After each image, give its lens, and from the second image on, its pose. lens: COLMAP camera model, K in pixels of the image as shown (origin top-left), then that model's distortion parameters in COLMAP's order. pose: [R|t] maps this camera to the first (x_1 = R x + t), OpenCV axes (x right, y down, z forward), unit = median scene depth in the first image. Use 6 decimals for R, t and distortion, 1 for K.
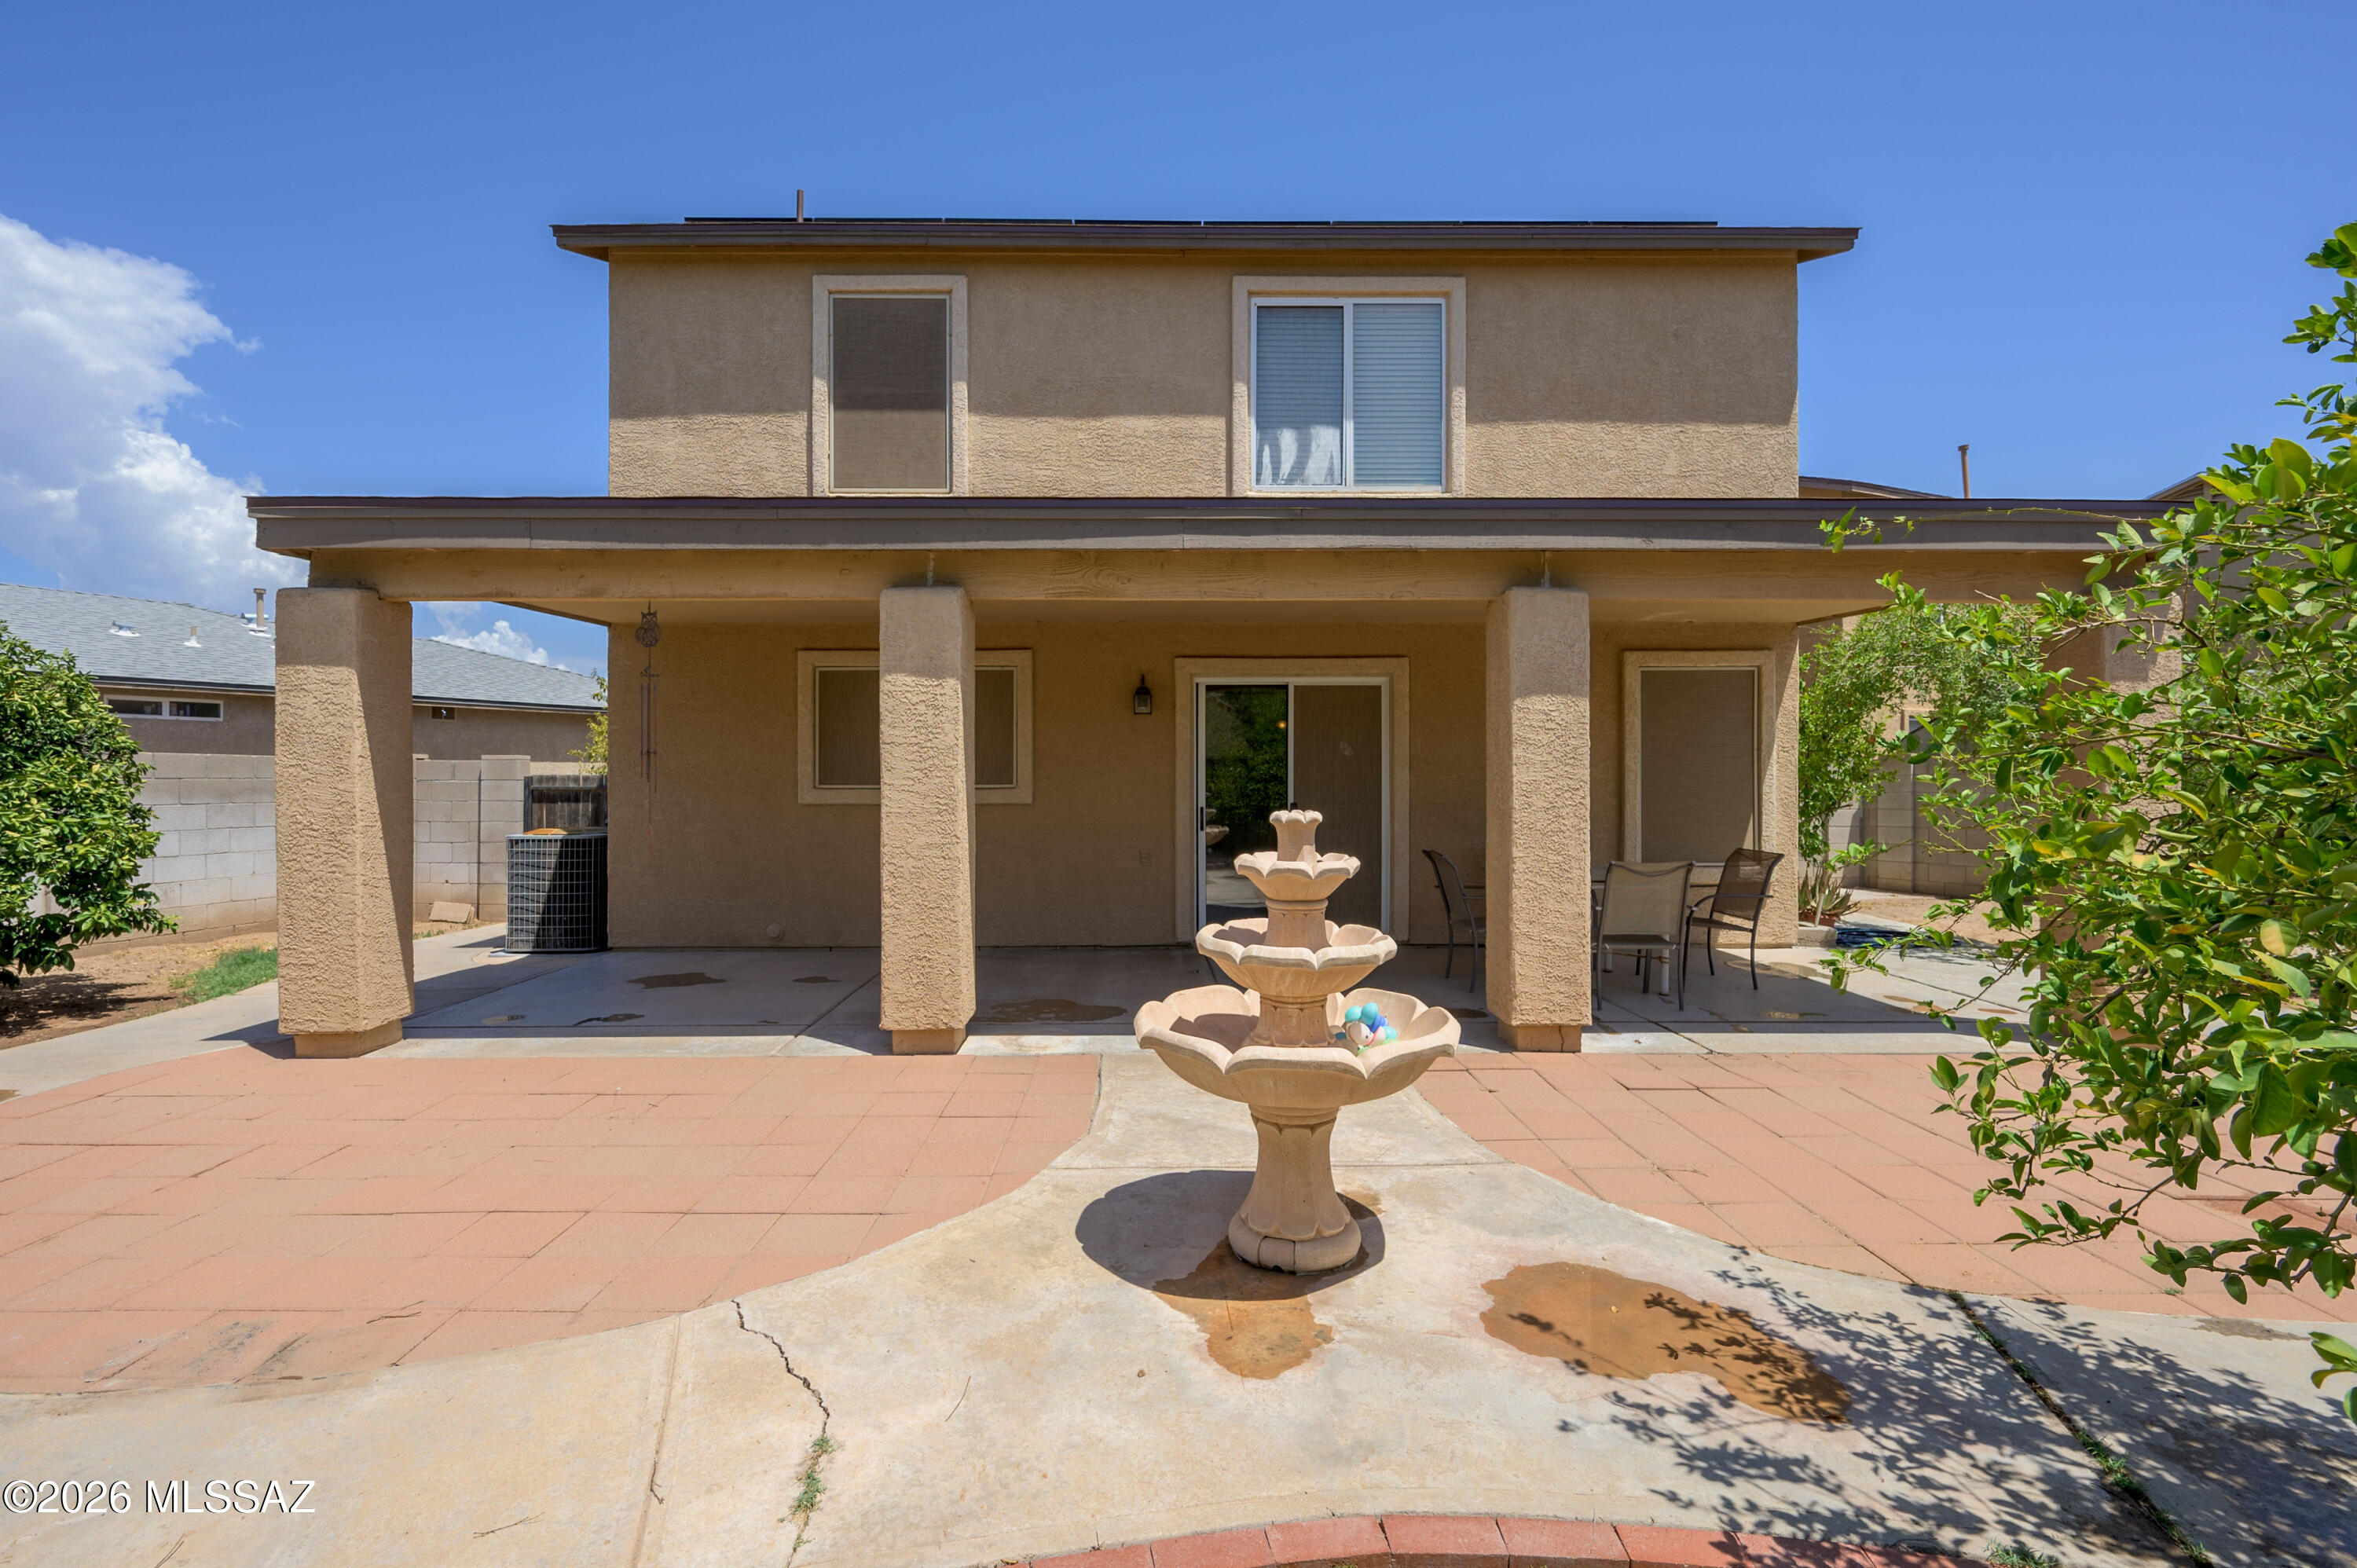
lens RADIAL K [[1065.4, 0, 1178.5], [0, 1065.4, 784.0], [0, 0, 1]] dist [-0.001186, -0.000617]
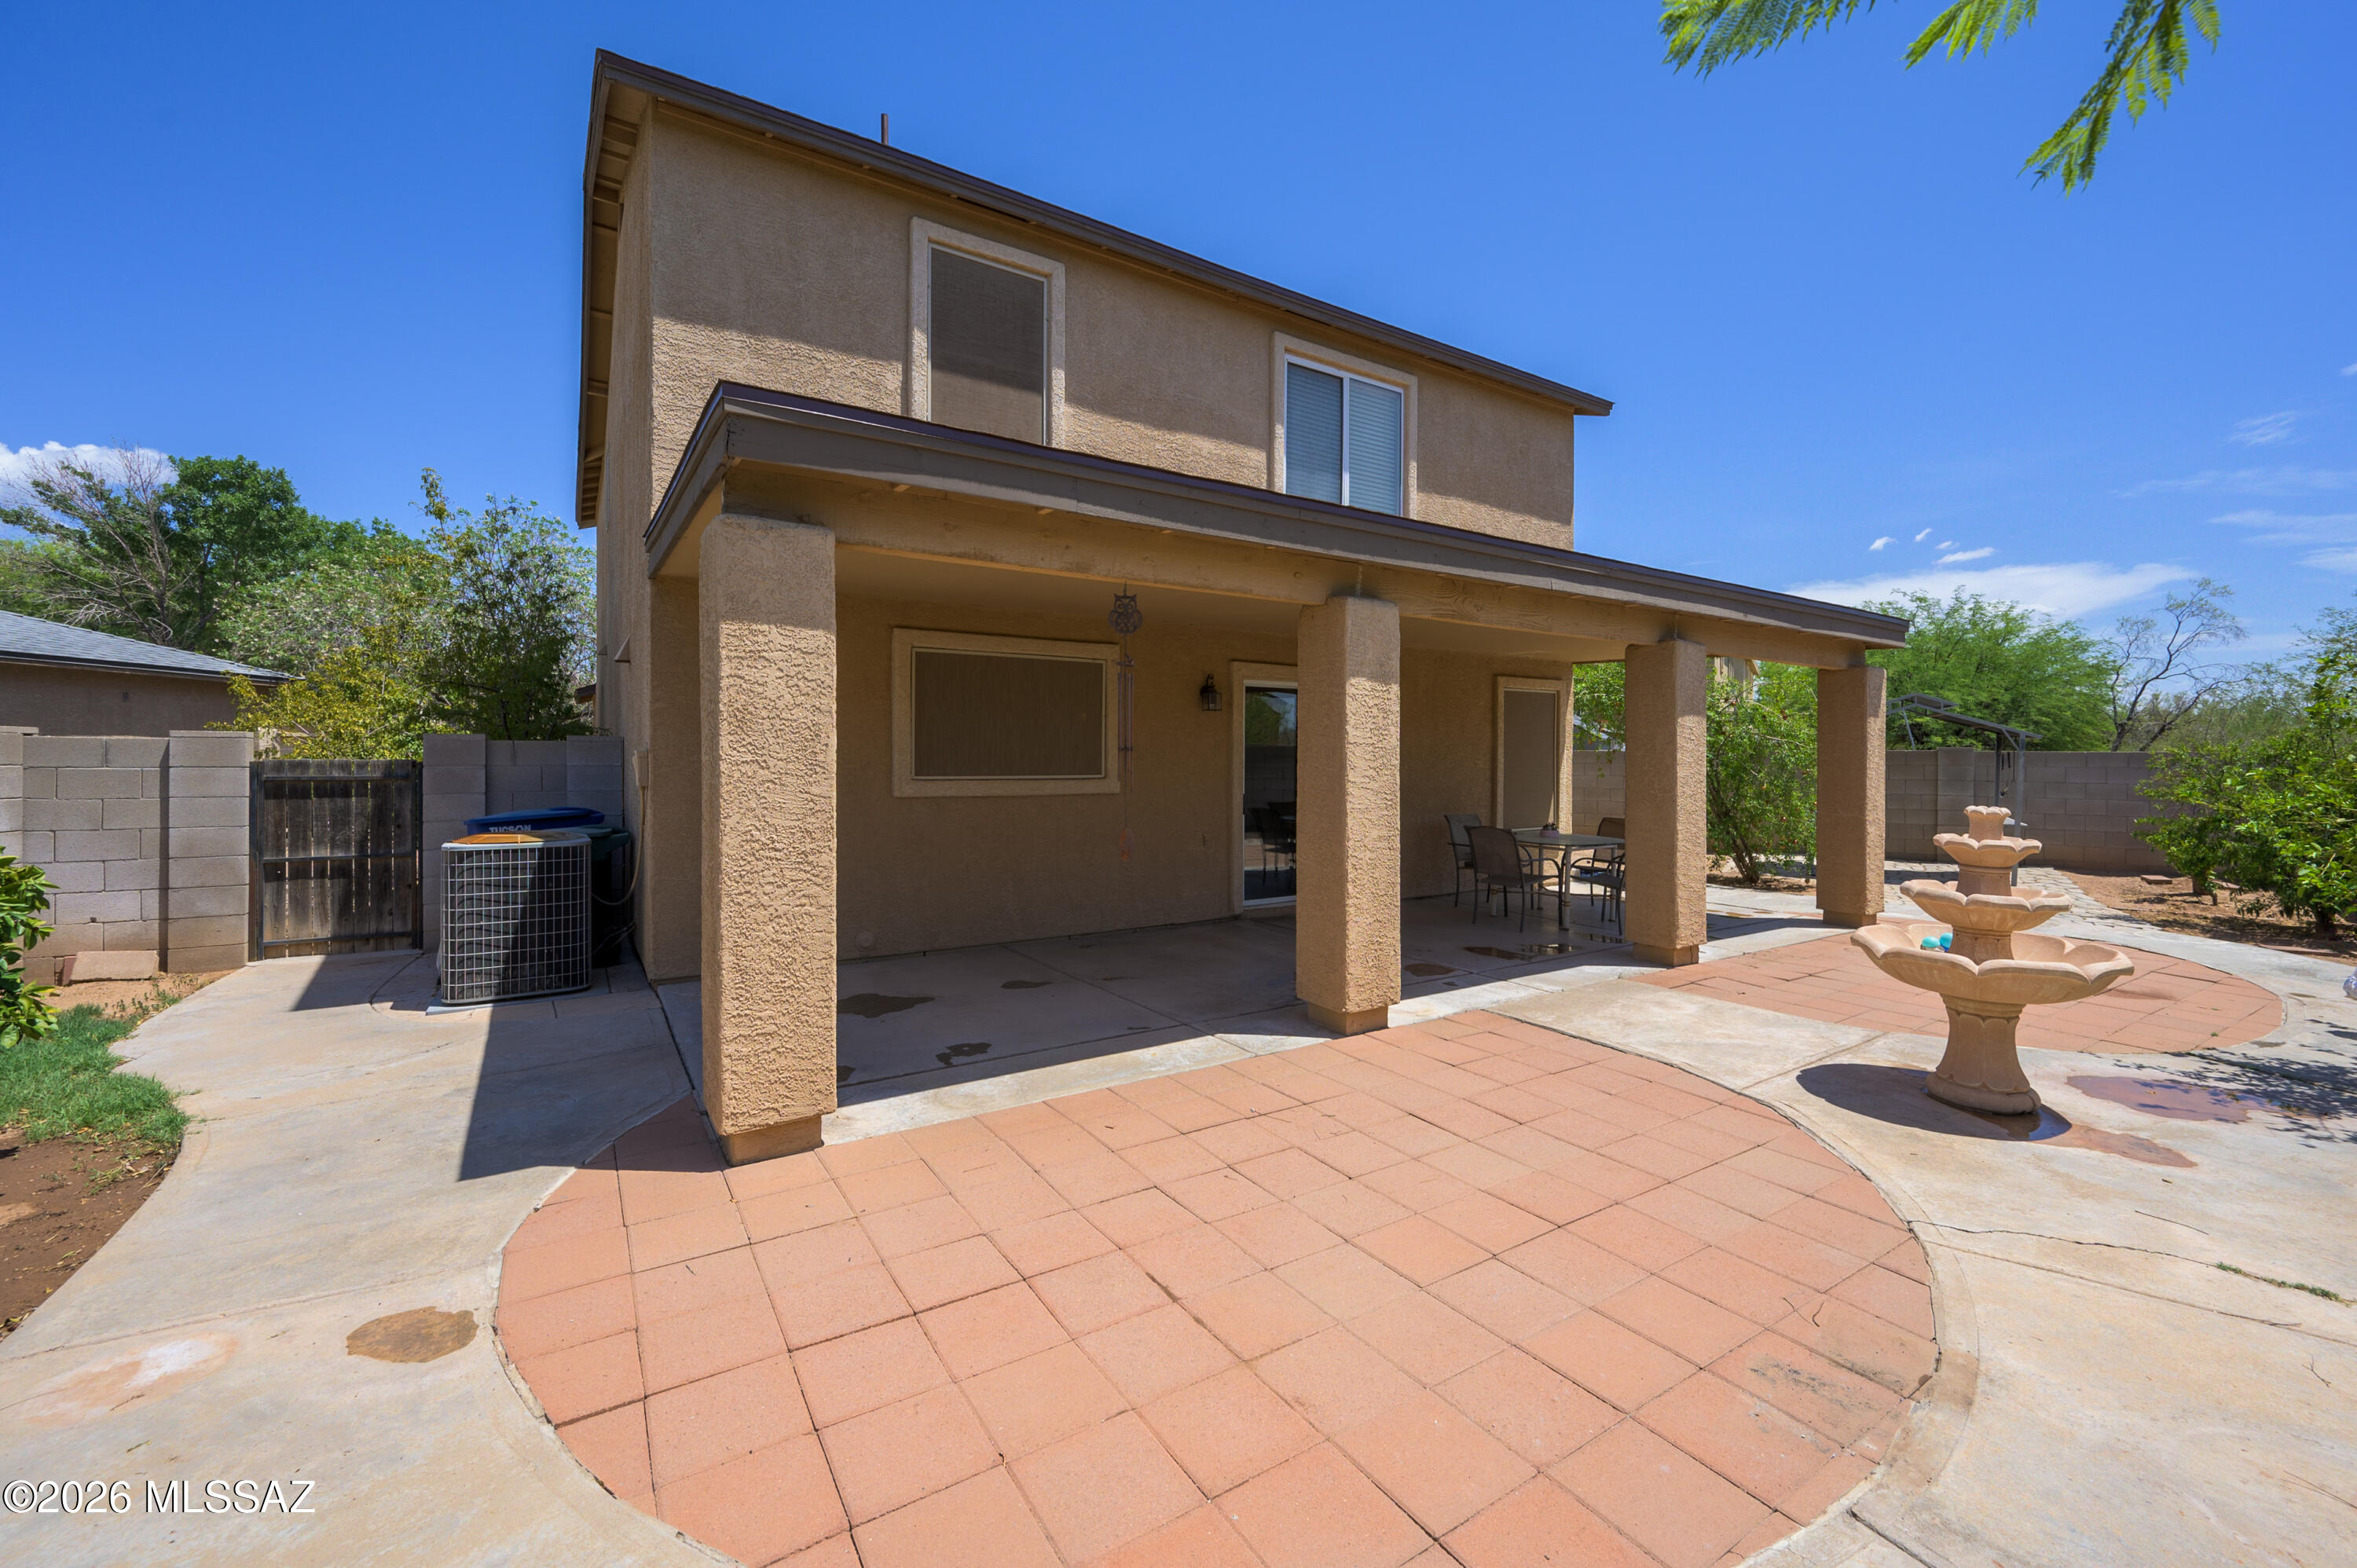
lens RADIAL K [[955.9, 0, 1191.9], [0, 955.9, 766.0], [0, 0, 1]] dist [-0.003902, 0.003905]
pose [[0.841592, 0.001457, 0.540112, -0.899991], [-0.003707, 0.999988, 0.003078, -0.017356], [-0.540101, -0.004593, 0.841588, 0.280528]]
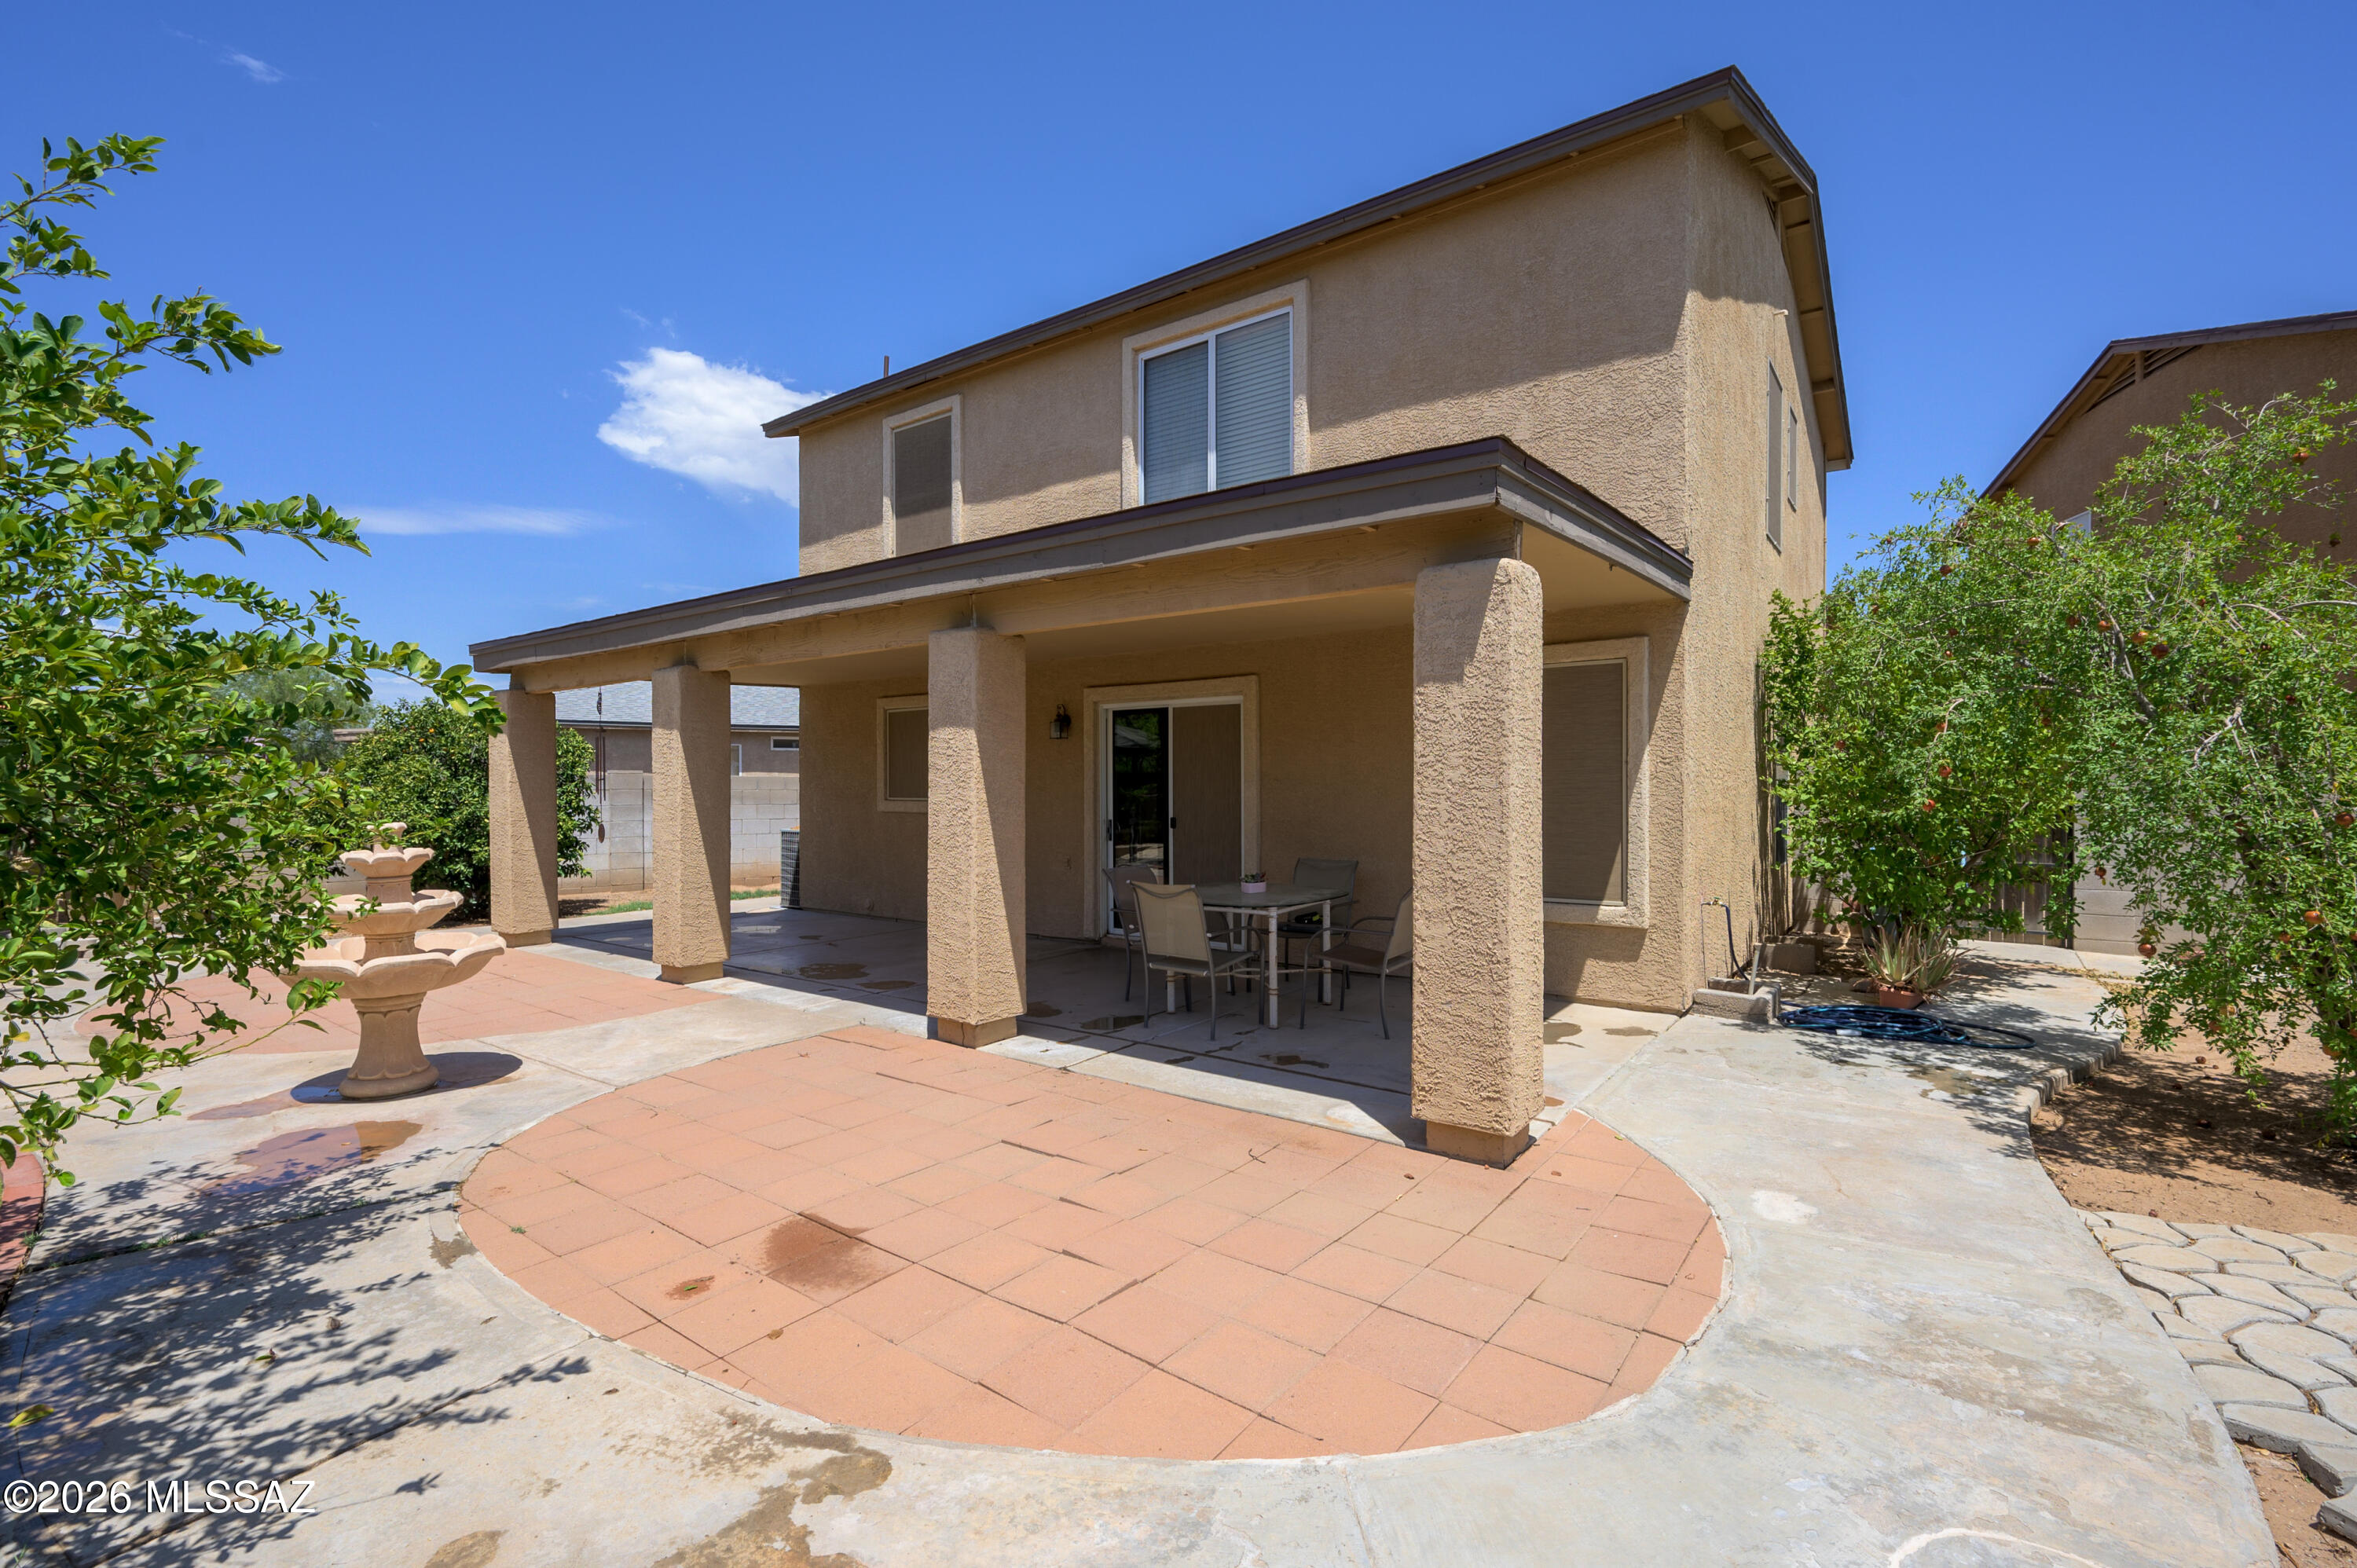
lens RADIAL K [[1058.4, 0, 1202.6], [0, 1058.4, 798.7], [0, 0, 1]] dist [0.000394, -0.000264]
pose [[0.796466, 0.007060, -0.604642, 1.219772], [-0.002717, 0.999964, 0.008096, -0.015951], [0.604677, -0.004805, 0.796457, 0.271778]]
